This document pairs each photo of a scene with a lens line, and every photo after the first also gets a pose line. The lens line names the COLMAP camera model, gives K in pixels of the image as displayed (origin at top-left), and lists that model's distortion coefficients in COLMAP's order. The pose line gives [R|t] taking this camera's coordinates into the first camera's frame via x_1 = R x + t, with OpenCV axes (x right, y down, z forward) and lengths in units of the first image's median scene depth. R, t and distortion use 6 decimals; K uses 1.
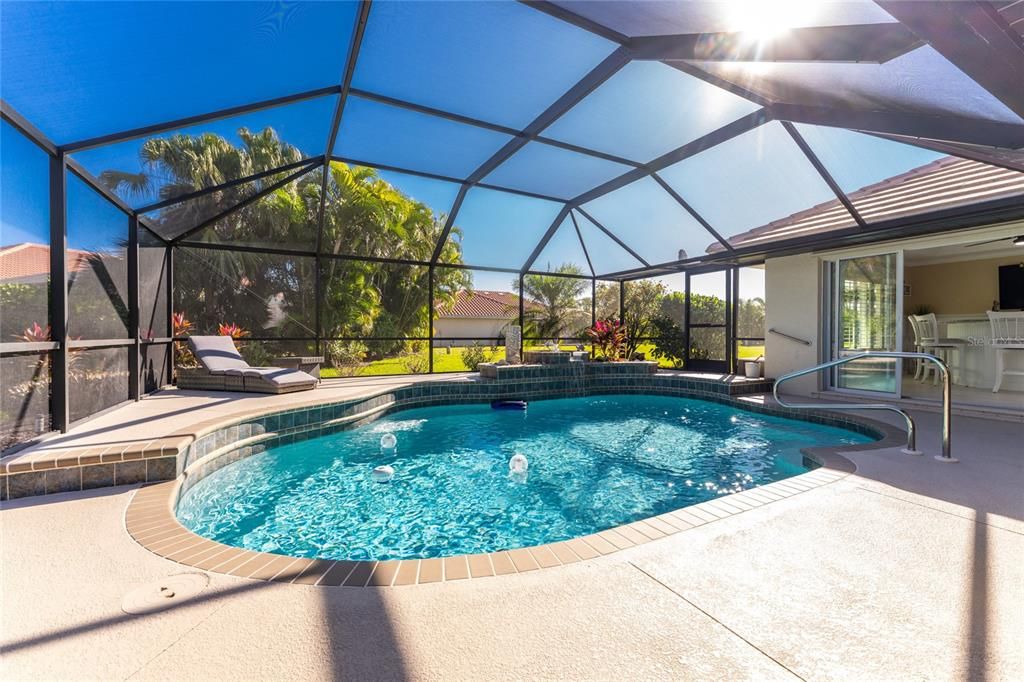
lens RADIAL K [[450.1, 0, 511.5], [0, 450.1, 337.0], [0, 0, 1]] dist [0.000327, 0.000300]
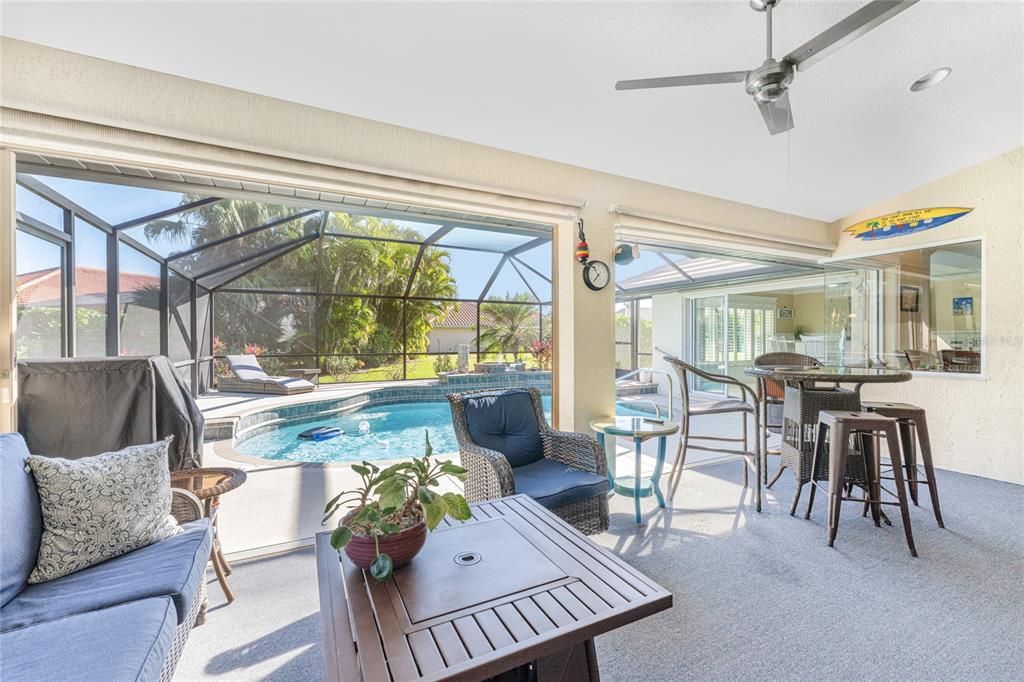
lens RADIAL K [[427.5, 0, 512.0], [0, 427.5, 341.0], [0, 0, 1]] dist [0.024636, 0.000037]
pose [[0.999995, 0.000897, -0.002868, 0.172395], [-0.000908, 0.999992, -0.003841, -0.035592], [0.002864, 0.003843, 0.999989, -0.319672]]
